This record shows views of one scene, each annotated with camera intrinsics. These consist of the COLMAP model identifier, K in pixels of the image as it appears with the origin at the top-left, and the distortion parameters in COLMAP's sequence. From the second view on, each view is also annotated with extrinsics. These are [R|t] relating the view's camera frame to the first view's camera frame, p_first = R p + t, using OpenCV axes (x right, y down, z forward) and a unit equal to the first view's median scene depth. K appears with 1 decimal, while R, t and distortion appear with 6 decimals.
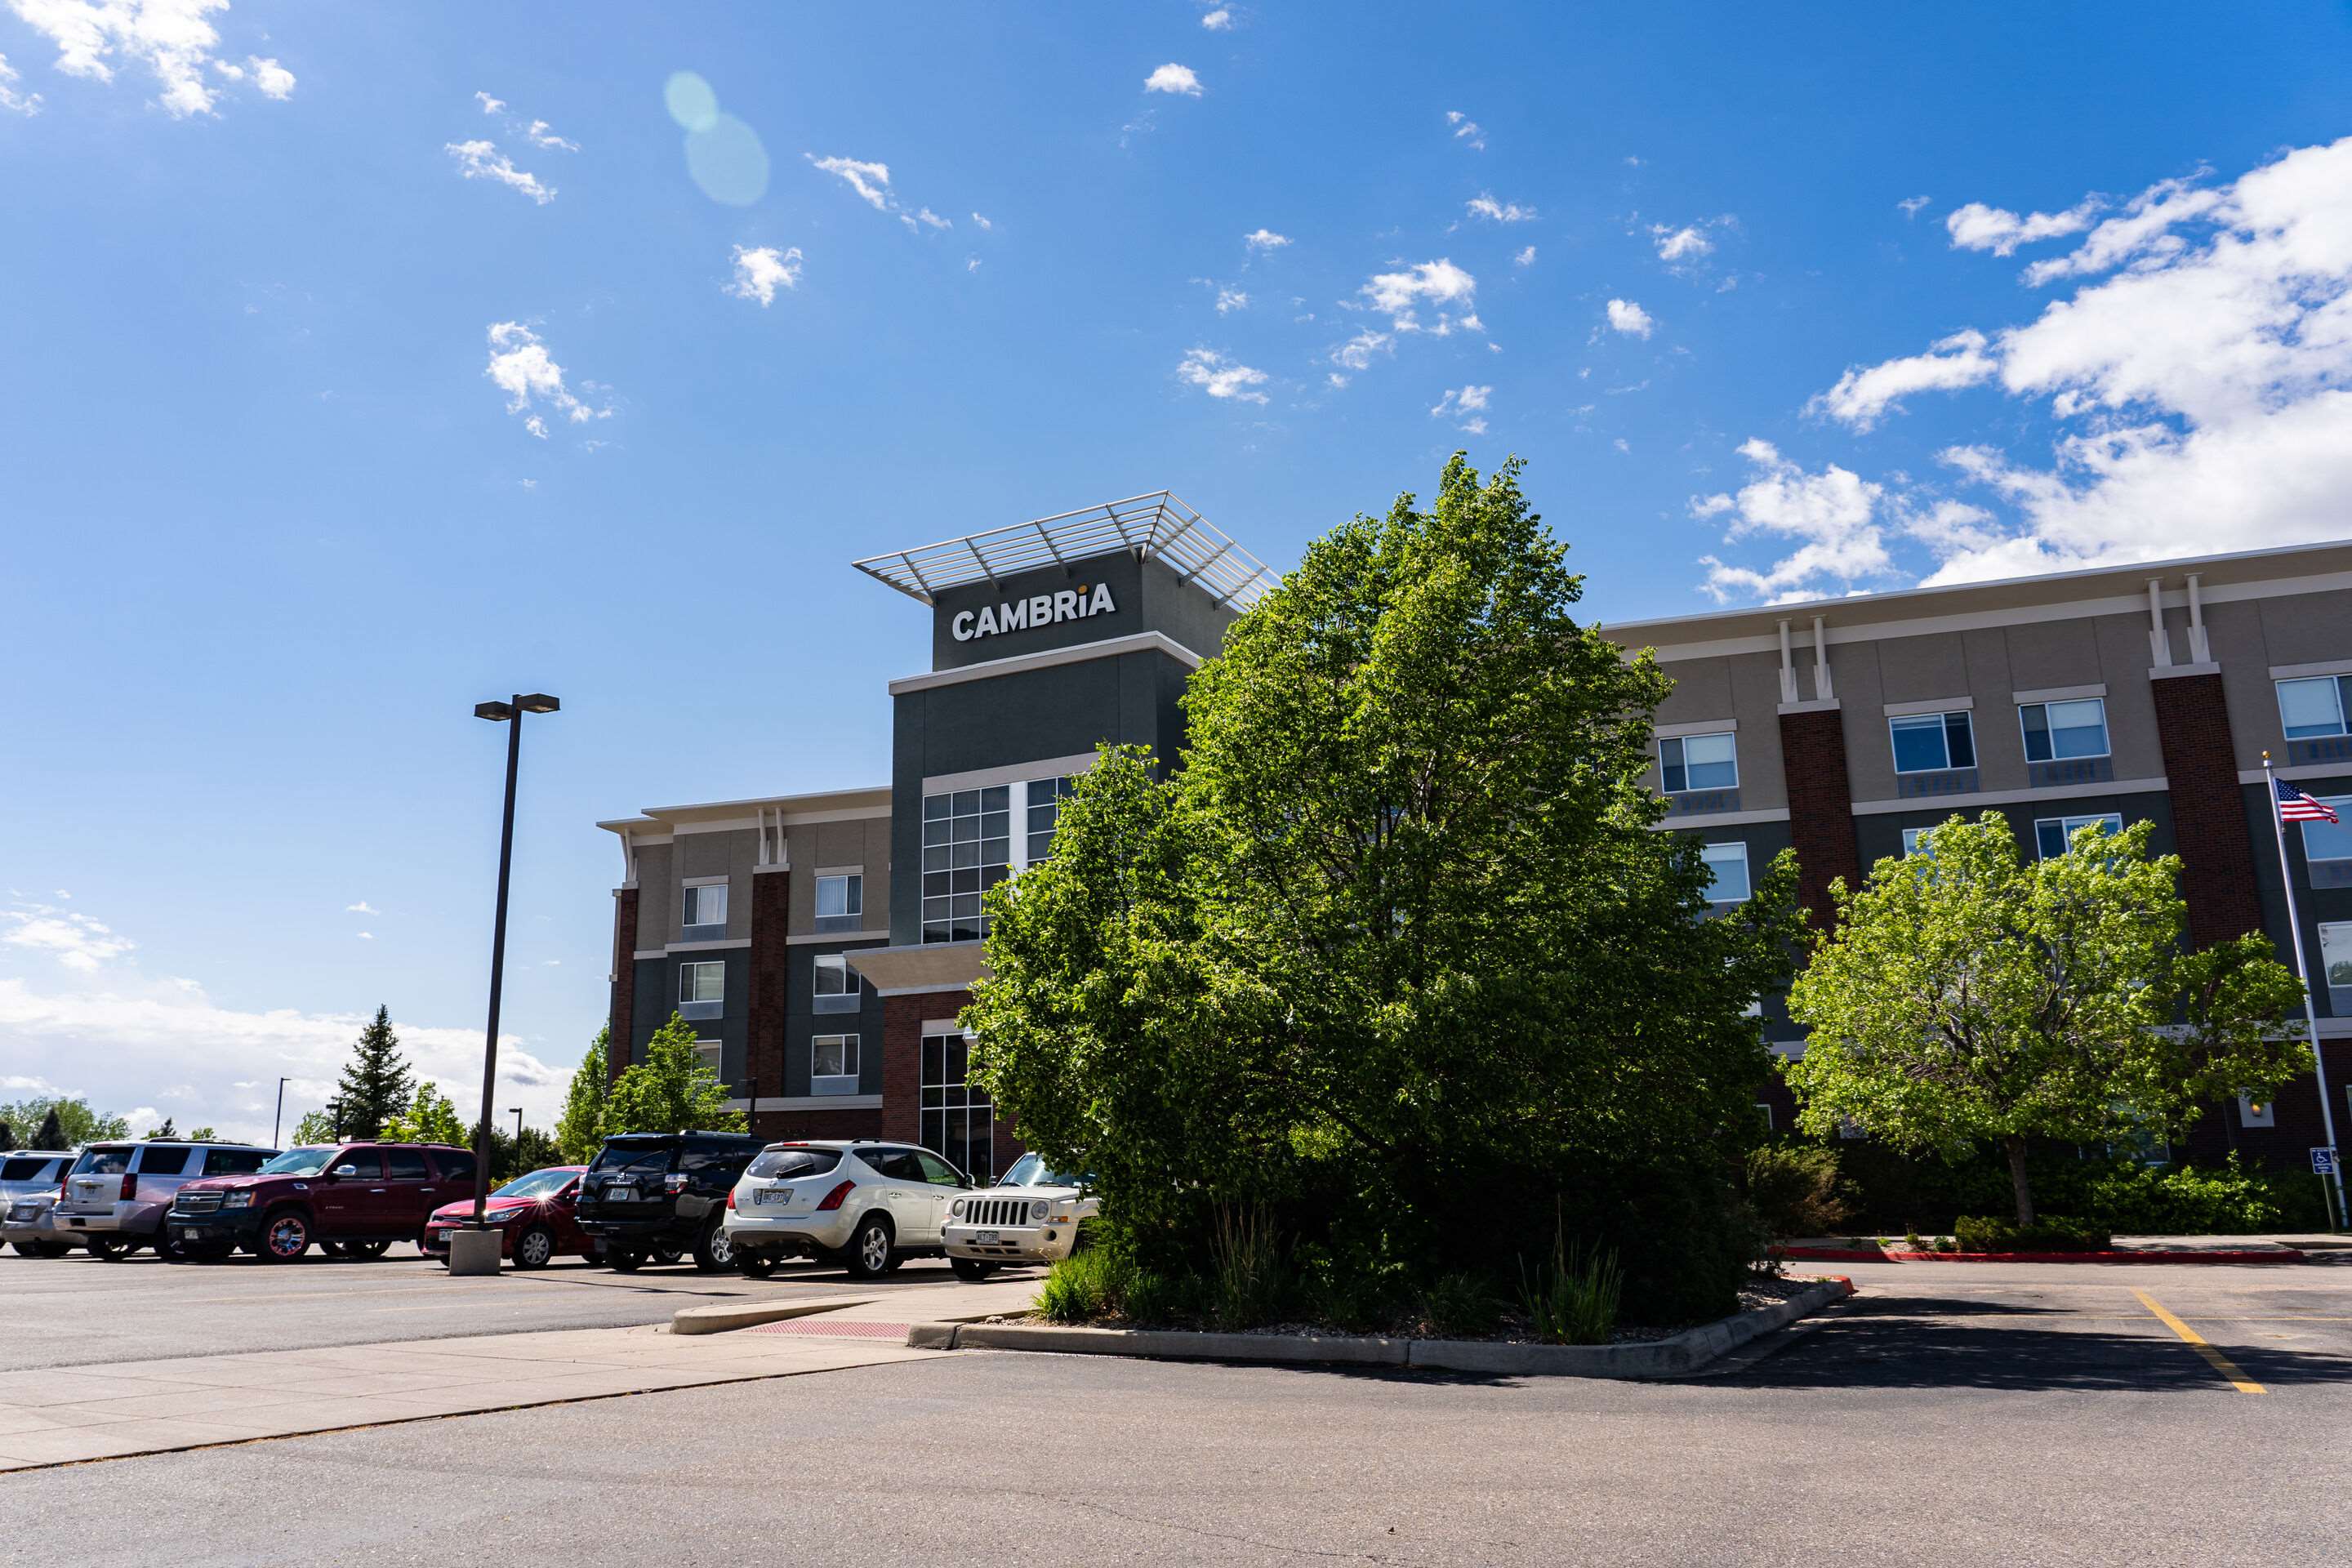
lens RADIAL K [[1549.4, 0, 1183.7], [0, 1549.4, 894.2], [0, 0, 1]] dist [0.000750, 0.000146]
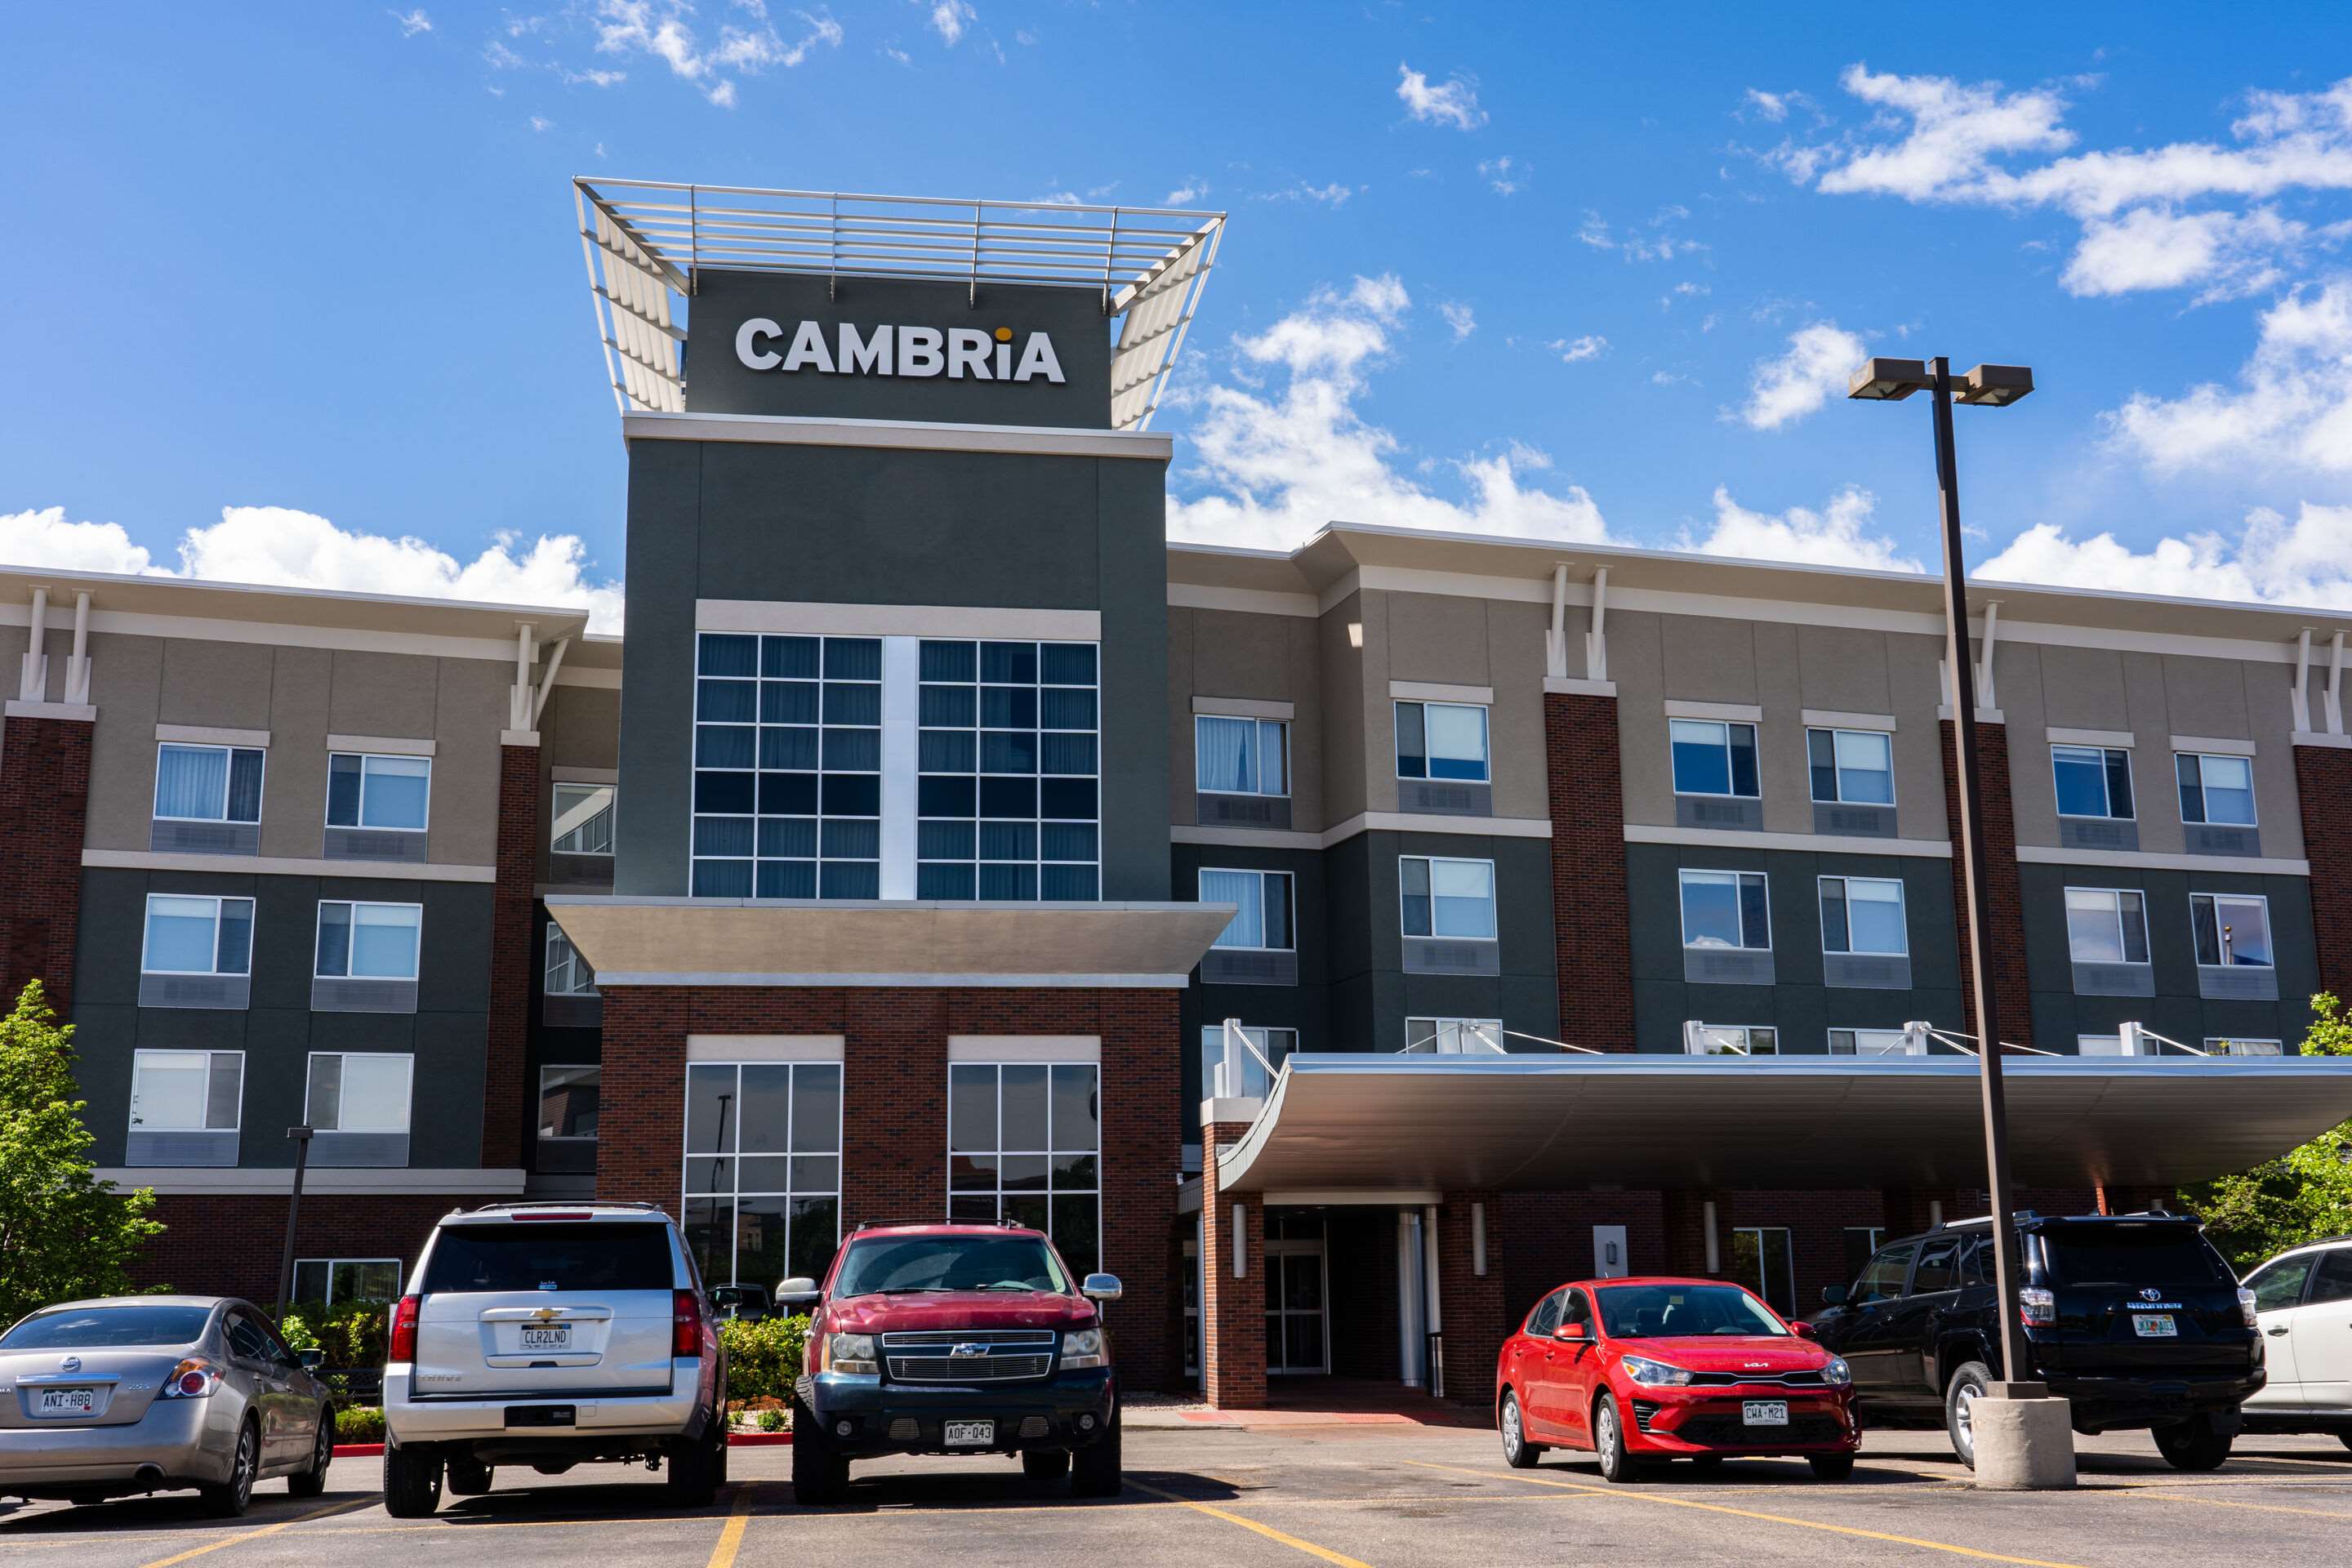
lens RADIAL K [[2530.7, 0, 1176.0], [0, 2530.7, 784.0], [0, 0, 1]] dist [0.005144, -0.008234]
pose [[0.821111, 0.126136, 0.556657, -0.517495], [-0.103684, 0.992012, -0.071843, 0.037224], [-0.561272, 0.001275, 0.827630, 0.153020]]
